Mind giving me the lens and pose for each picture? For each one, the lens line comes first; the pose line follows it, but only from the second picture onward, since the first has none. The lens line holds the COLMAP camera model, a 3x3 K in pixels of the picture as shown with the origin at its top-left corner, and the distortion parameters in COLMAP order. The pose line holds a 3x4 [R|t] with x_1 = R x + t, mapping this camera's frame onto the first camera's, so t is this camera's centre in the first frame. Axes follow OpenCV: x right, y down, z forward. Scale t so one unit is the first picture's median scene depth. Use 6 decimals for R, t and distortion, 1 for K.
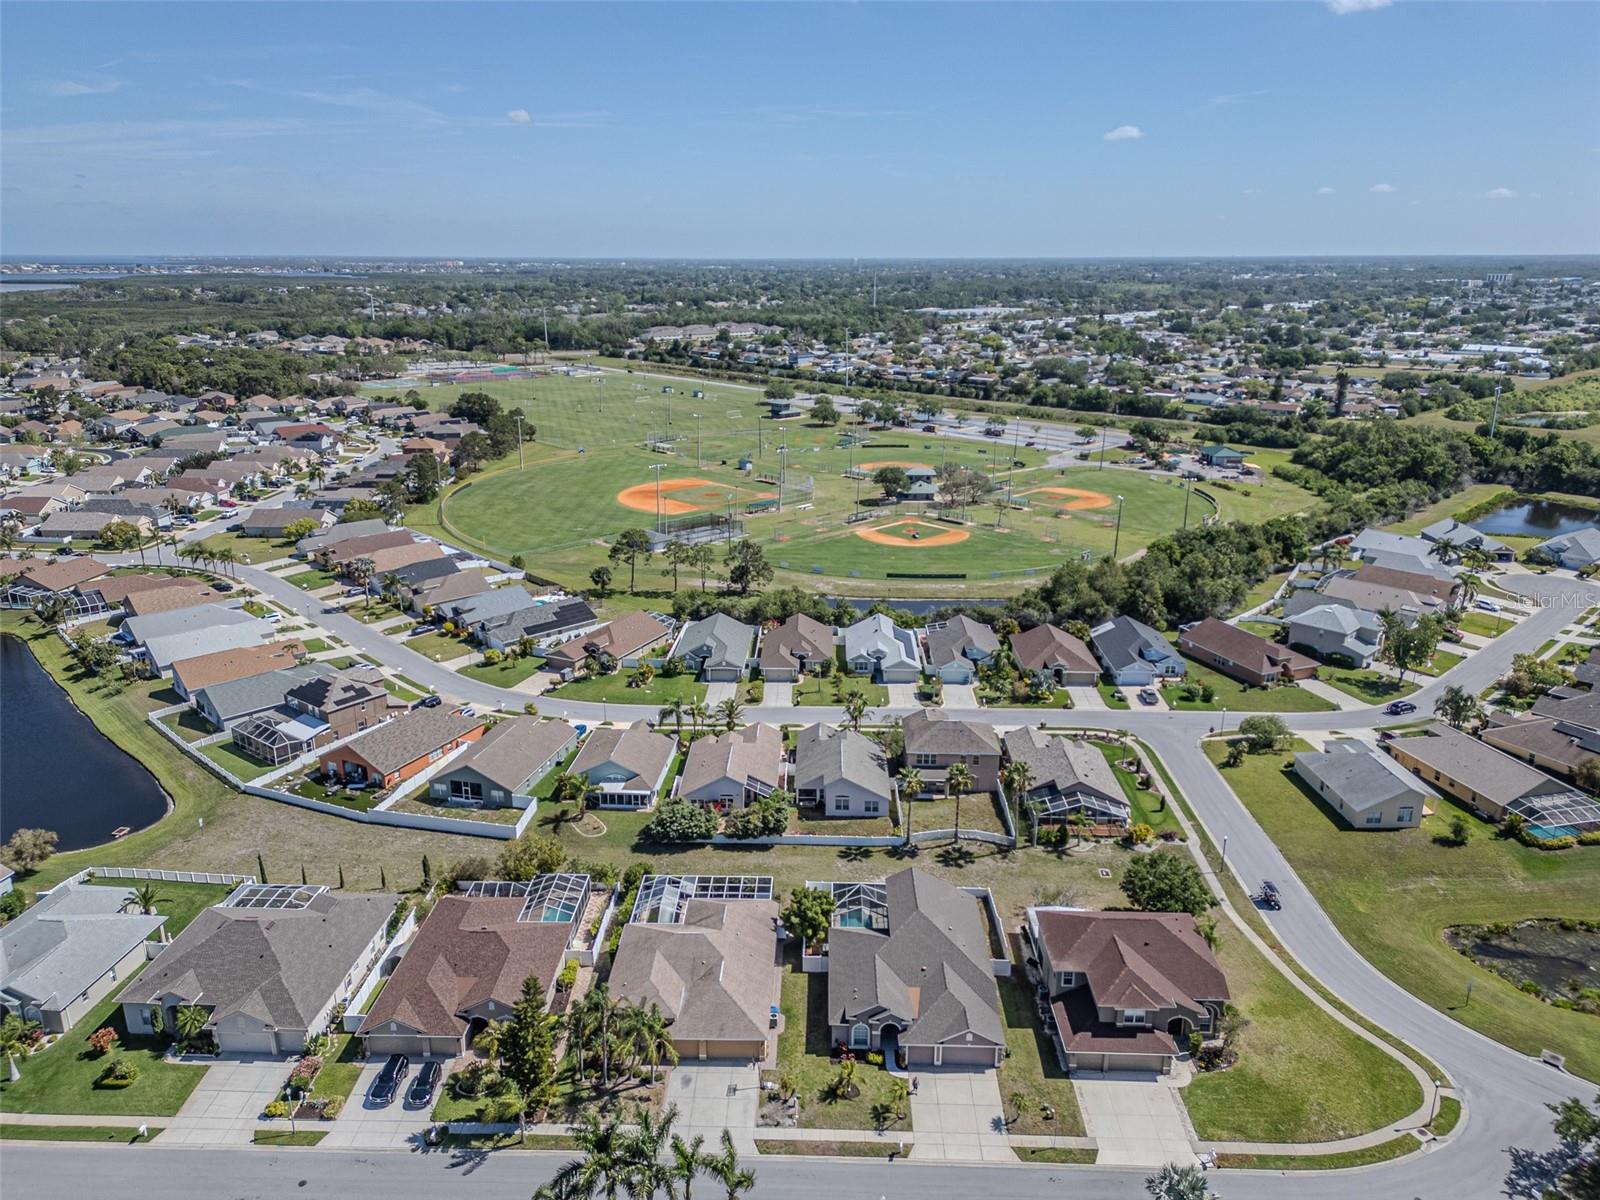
lens RADIAL K [[1105.6, 0, 790.3], [0, 1105.6, 594.7], [0, 0, 1]] dist [0.077117, -0.067966]
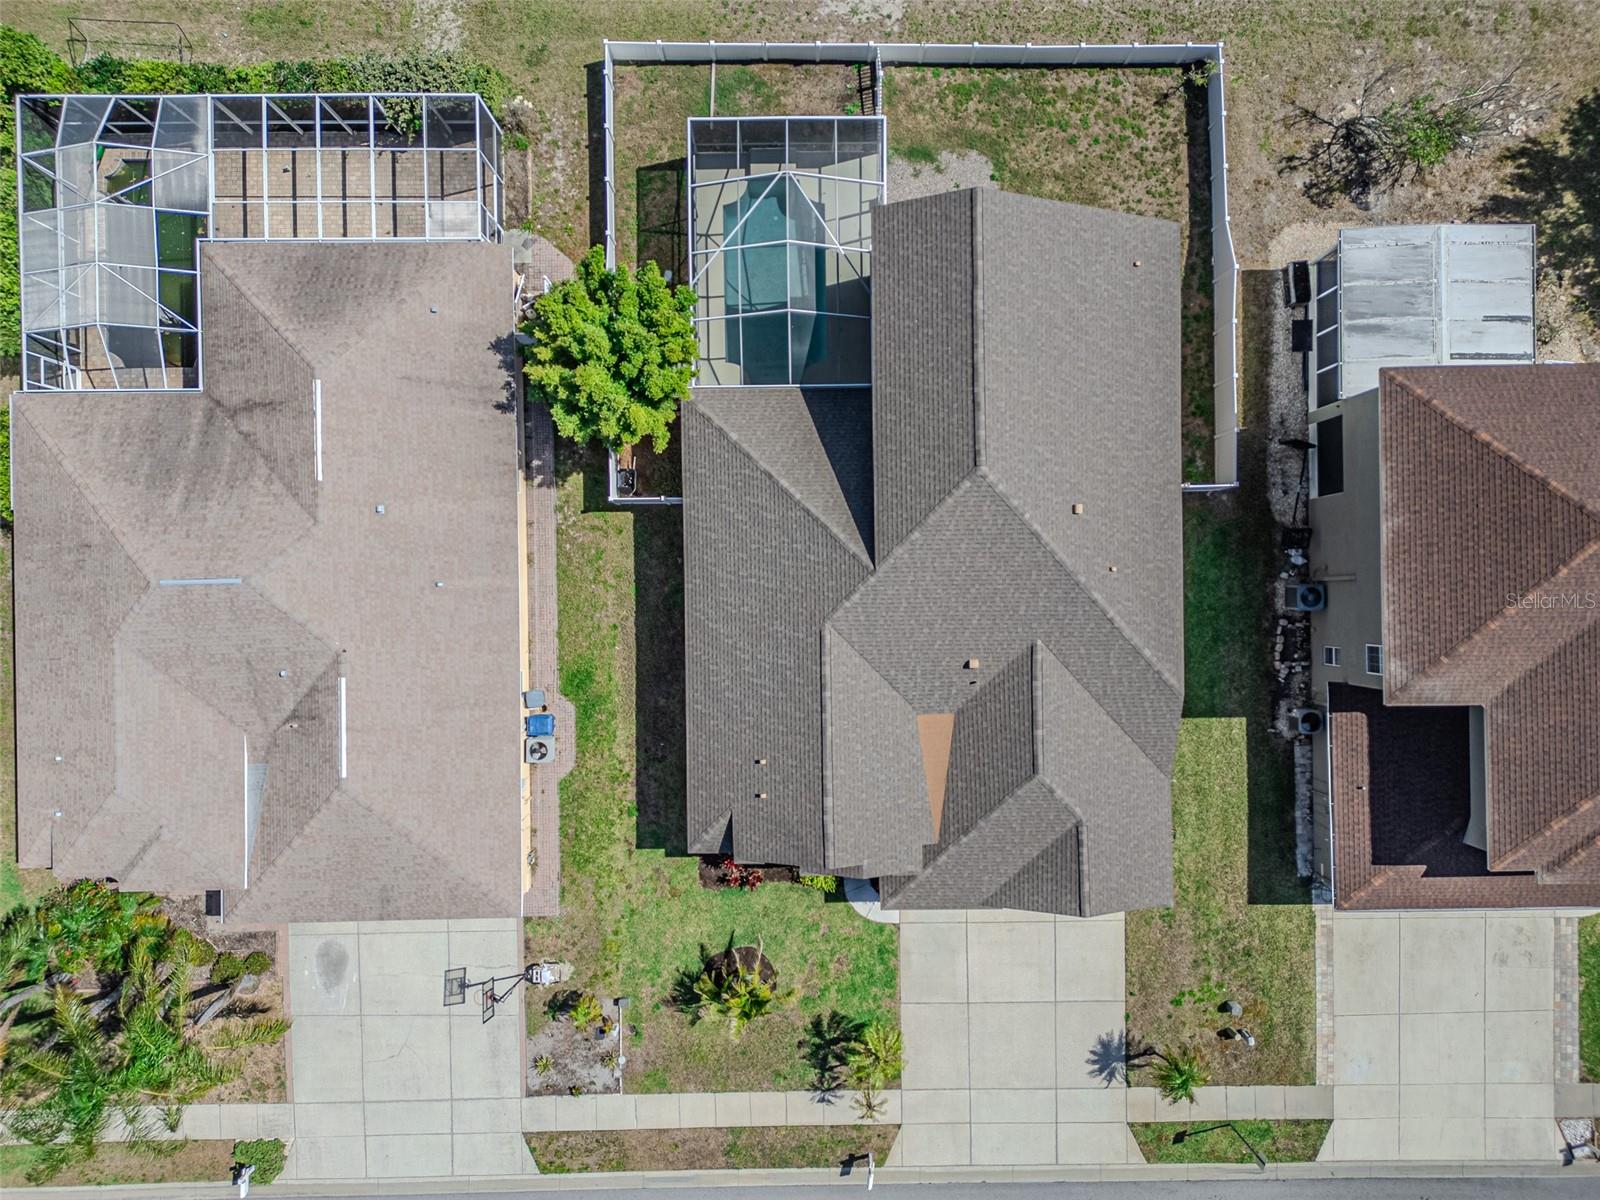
lens RADIAL K [[1105.6, 0, 802.0], [0, 1105.6, 603.5], [0, 0, 1]] dist [0.077117, -0.067966]
pose [[0.998814, -0.048618, -0.002484, 0.055769], [0.016511, 0.290322, 0.956786, 0.017018], [-0.045796, -0.955693, 0.290781, 0.714271]]
